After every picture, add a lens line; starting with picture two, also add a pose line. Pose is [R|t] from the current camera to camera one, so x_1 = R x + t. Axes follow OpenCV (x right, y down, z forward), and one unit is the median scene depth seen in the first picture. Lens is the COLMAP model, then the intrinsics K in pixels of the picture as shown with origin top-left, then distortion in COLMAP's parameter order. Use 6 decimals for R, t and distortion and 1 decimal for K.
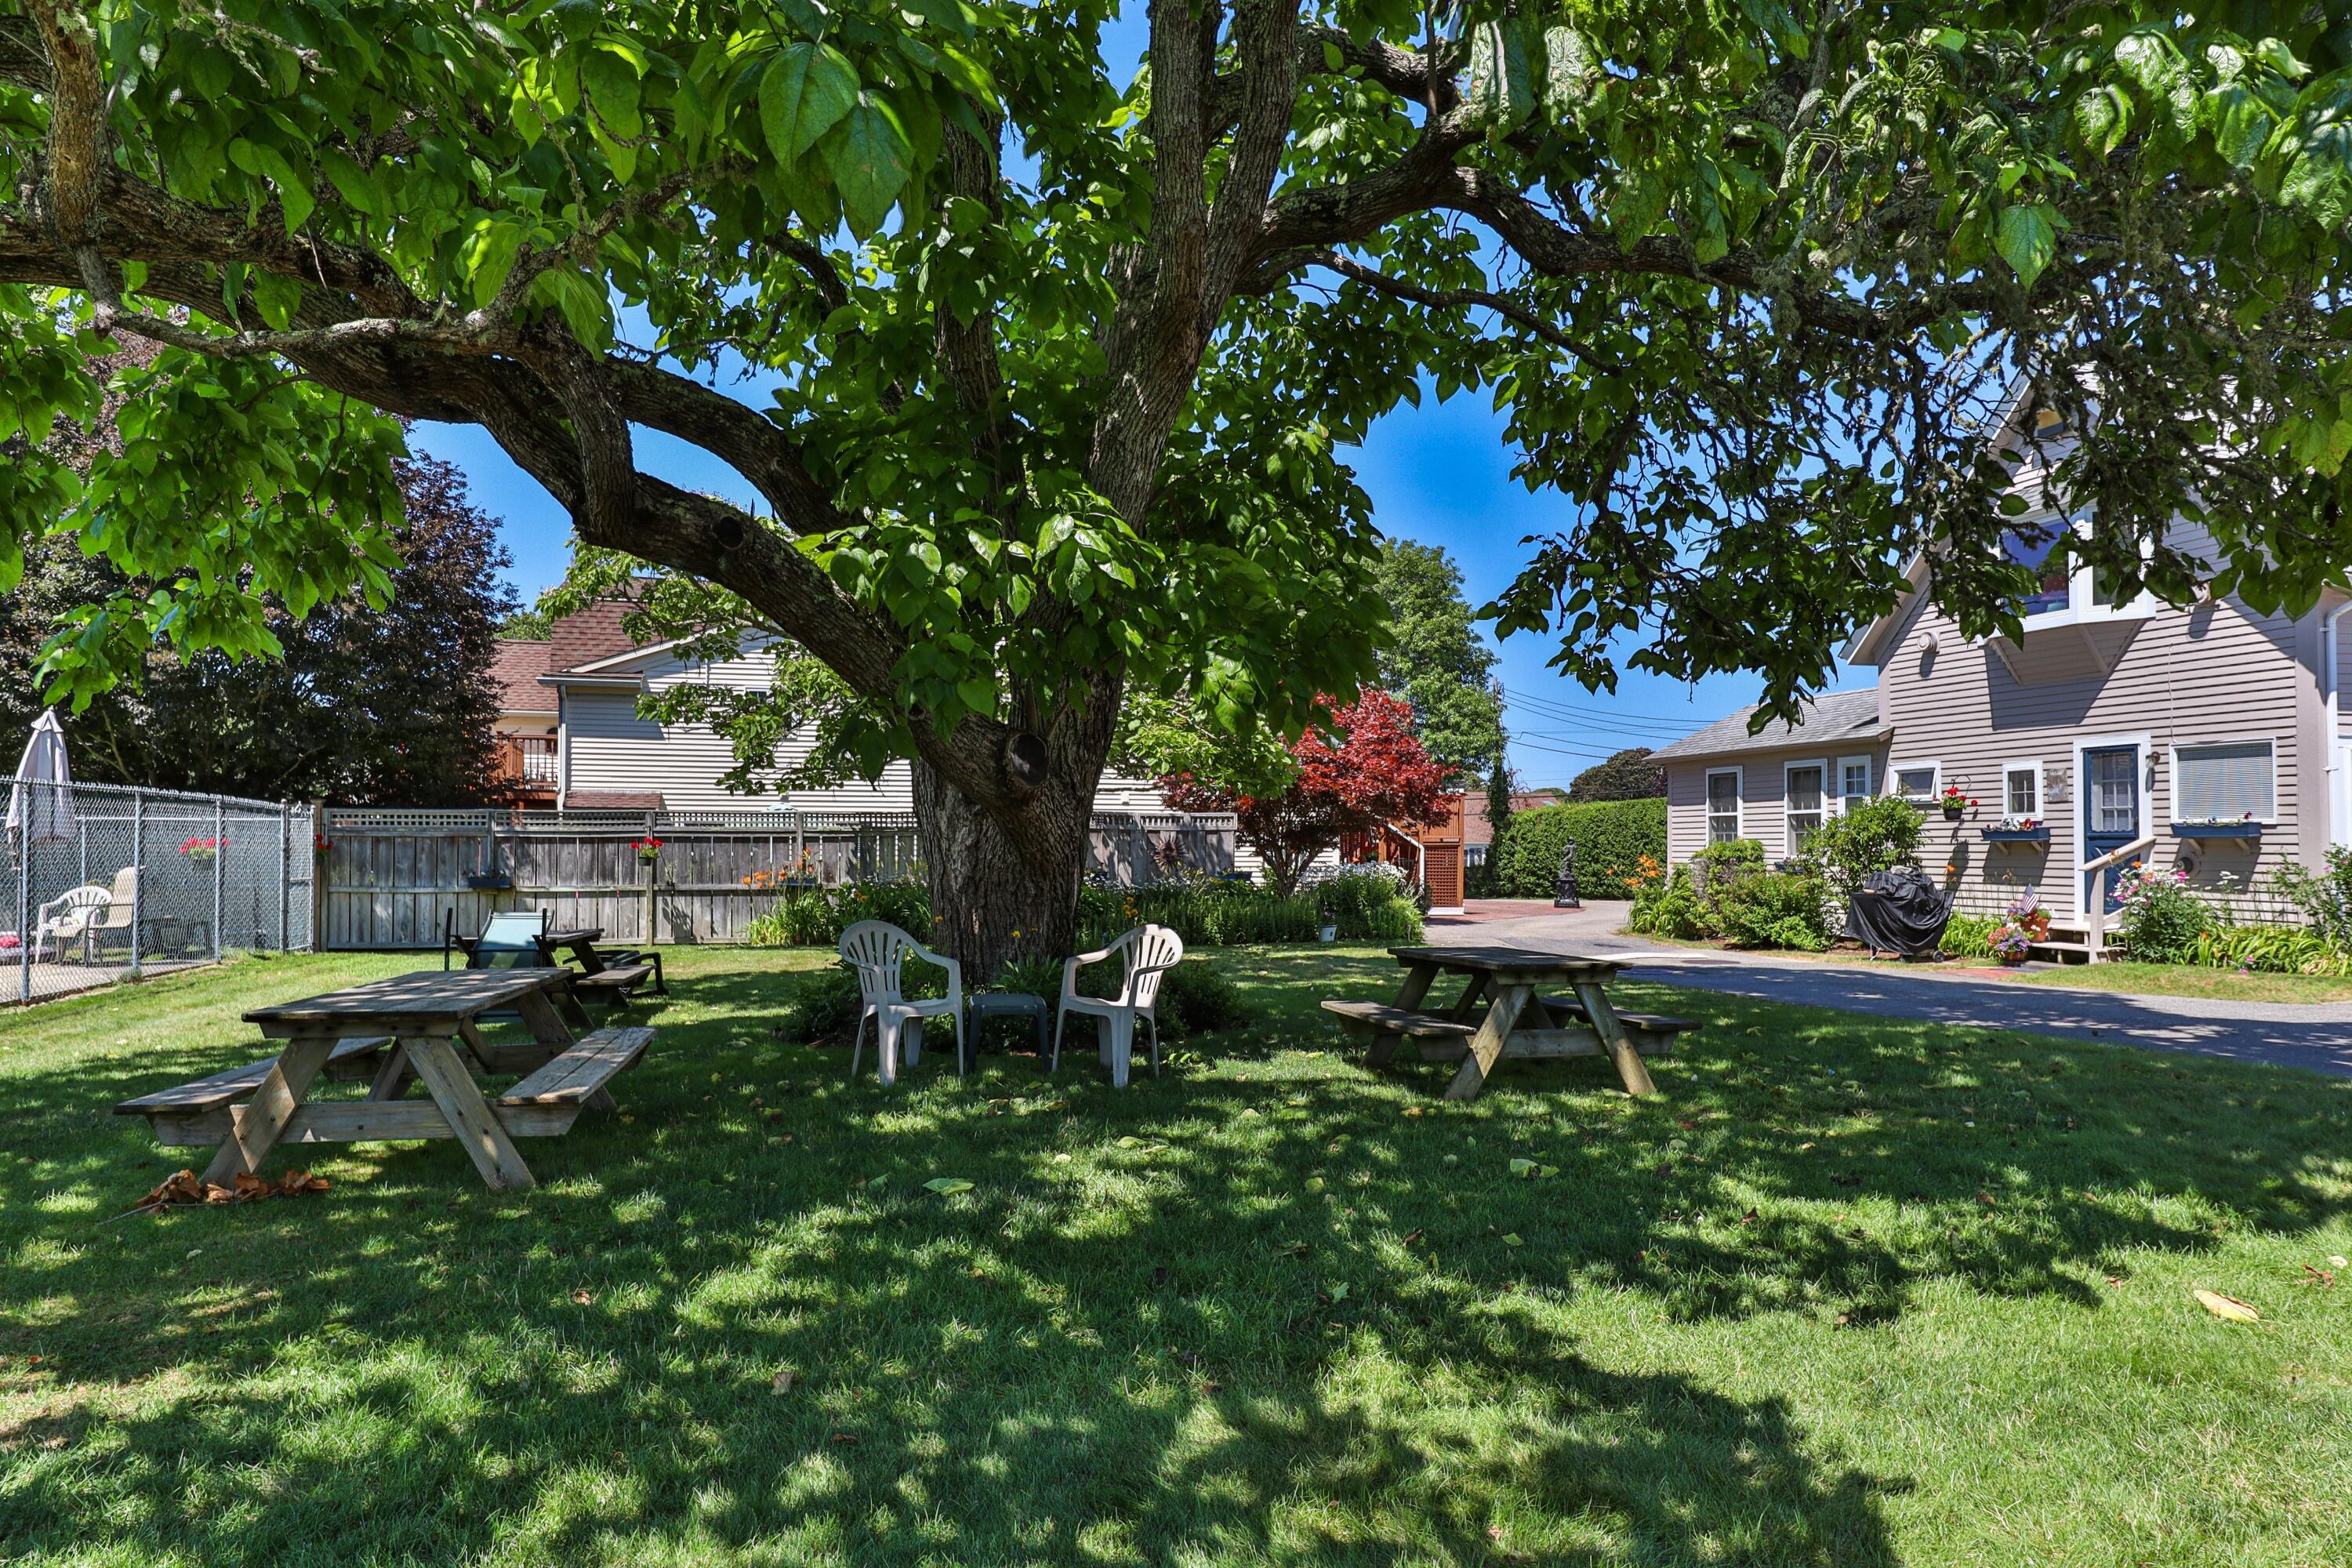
lens RADIAL K [[1375.6, 0, 1176.0], [0, 1375.6, 784.0], [0, 0, 1]] dist [-0.034043, 0.000118]
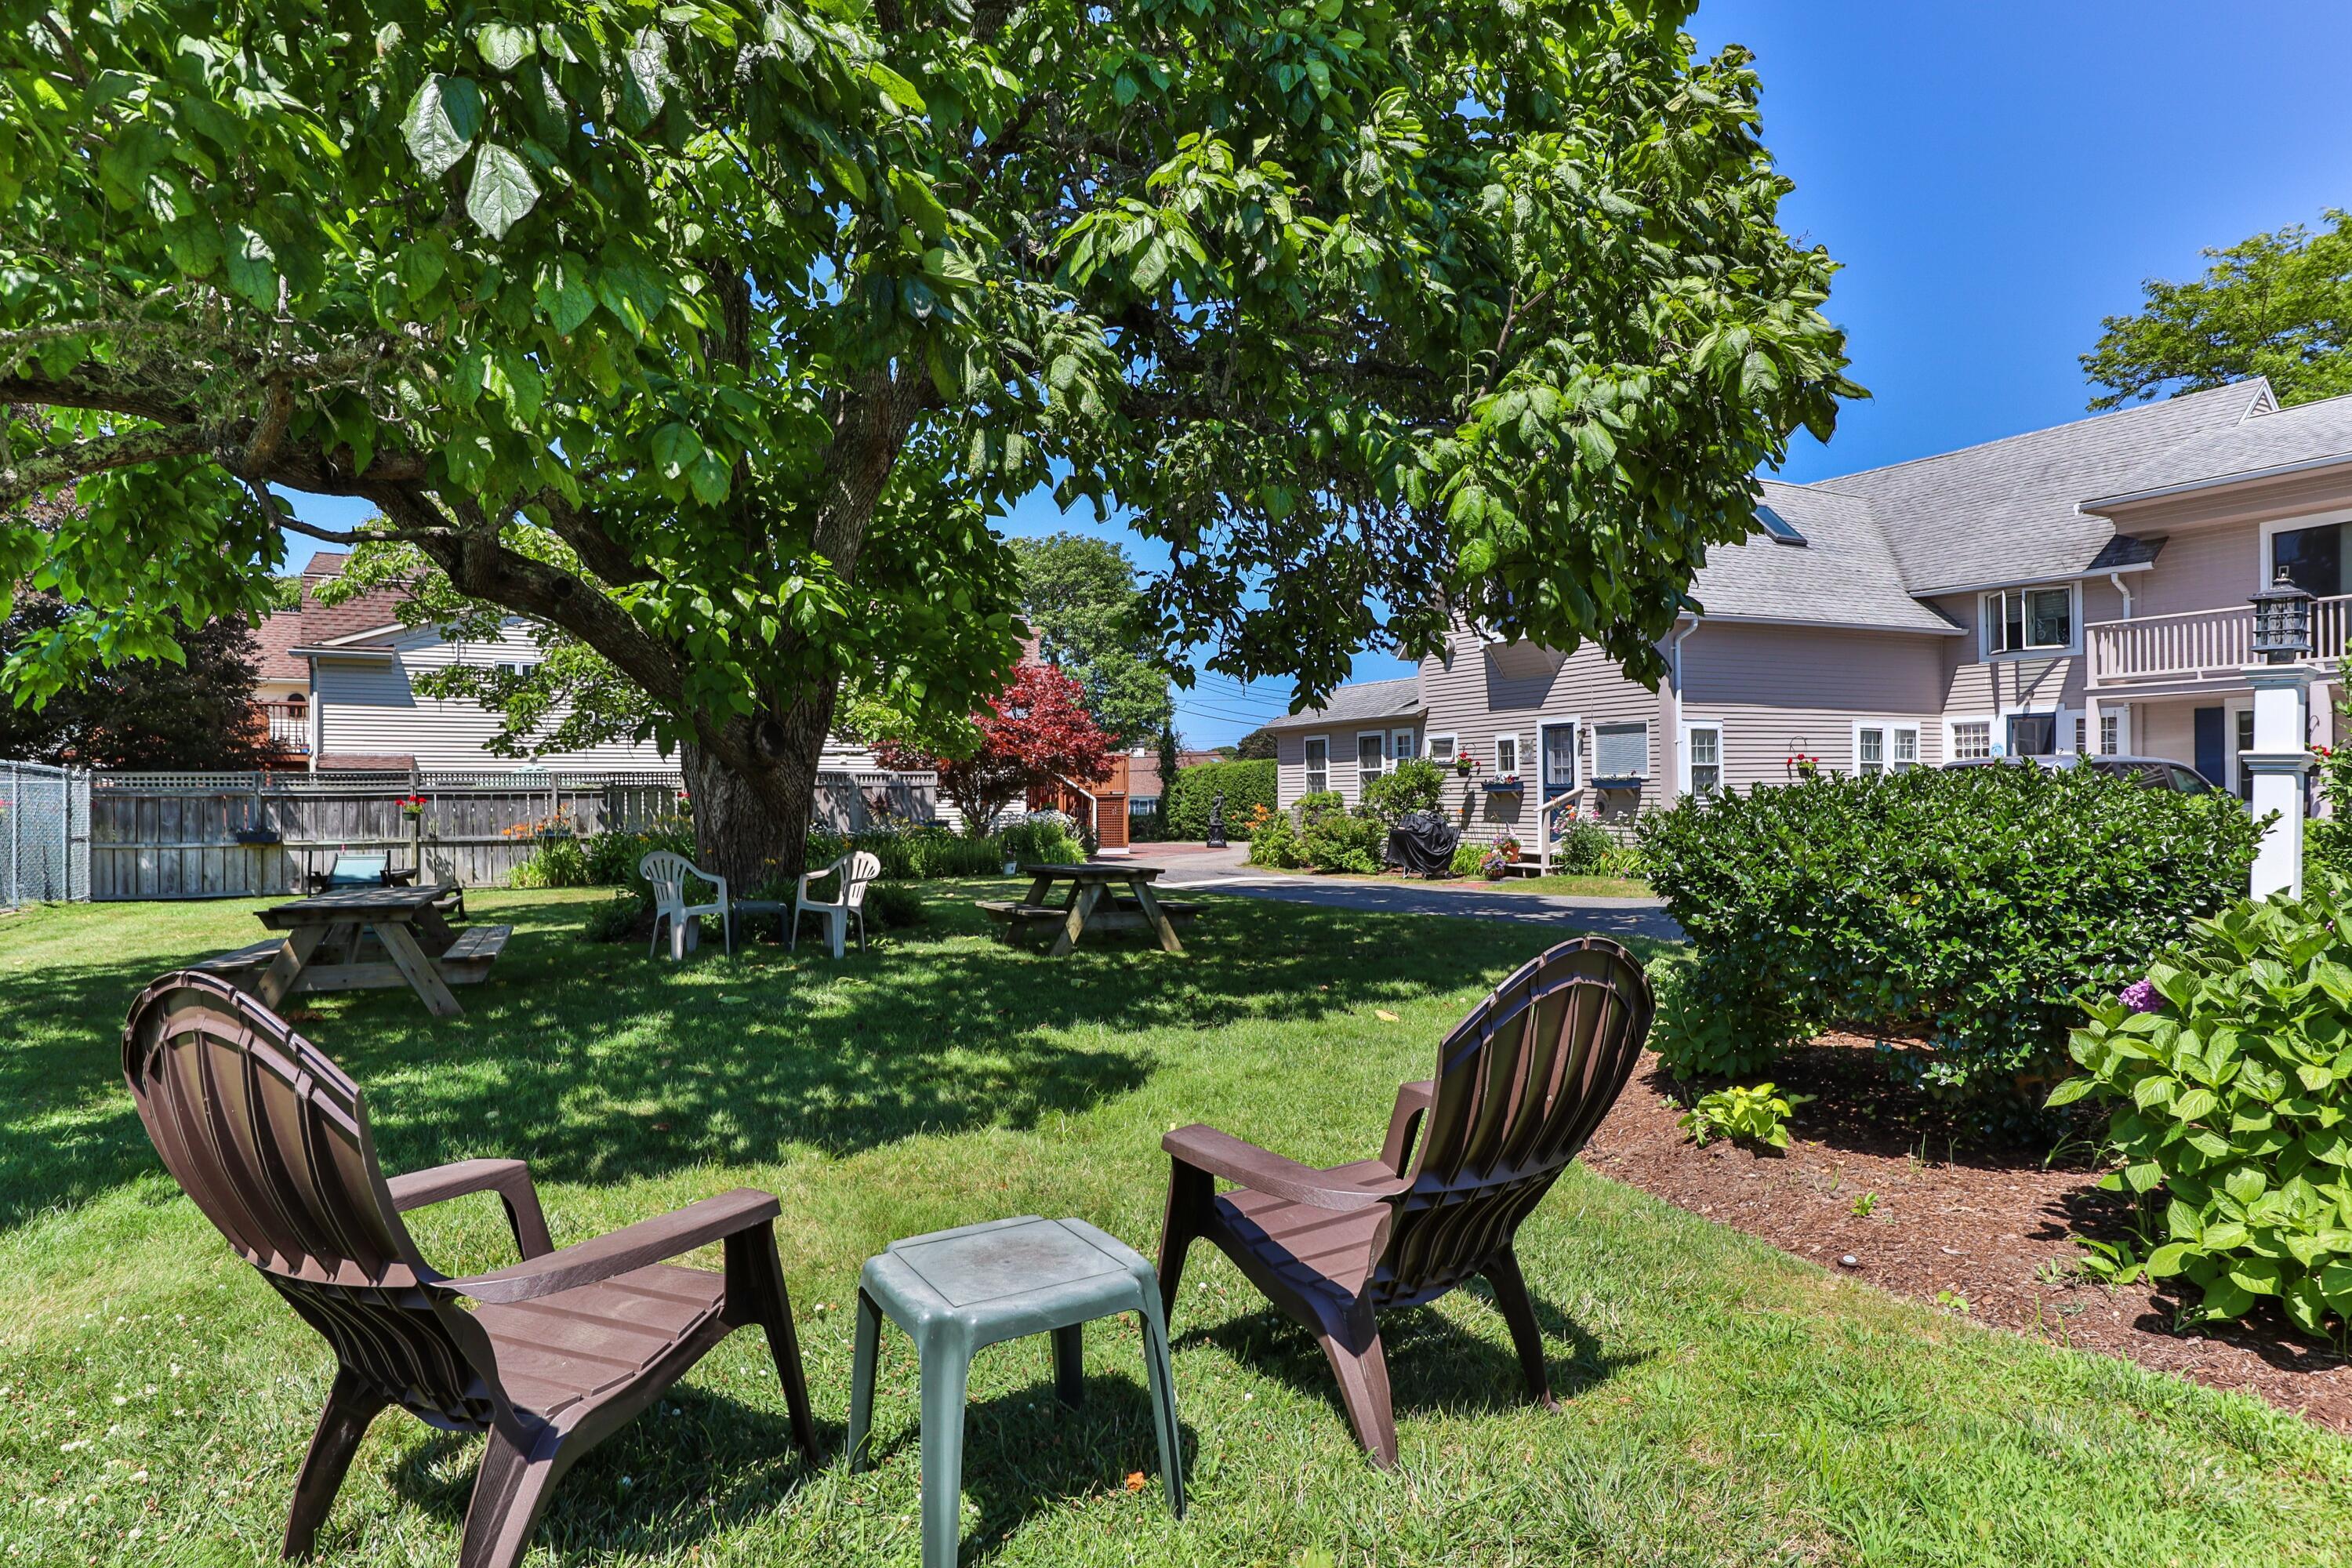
lens RADIAL K [[1235.6, 0, 1140.0], [0, 1235.6, 783.4], [0, 0, 1]] dist [-0.021712, -0.000224]
pose [[0.980467, -0.005602, 0.196603, 0.006969], [-0.000820, 0.999469, 0.032572, -0.005698], [-0.196682, -0.032097, 0.979942, -0.140691]]
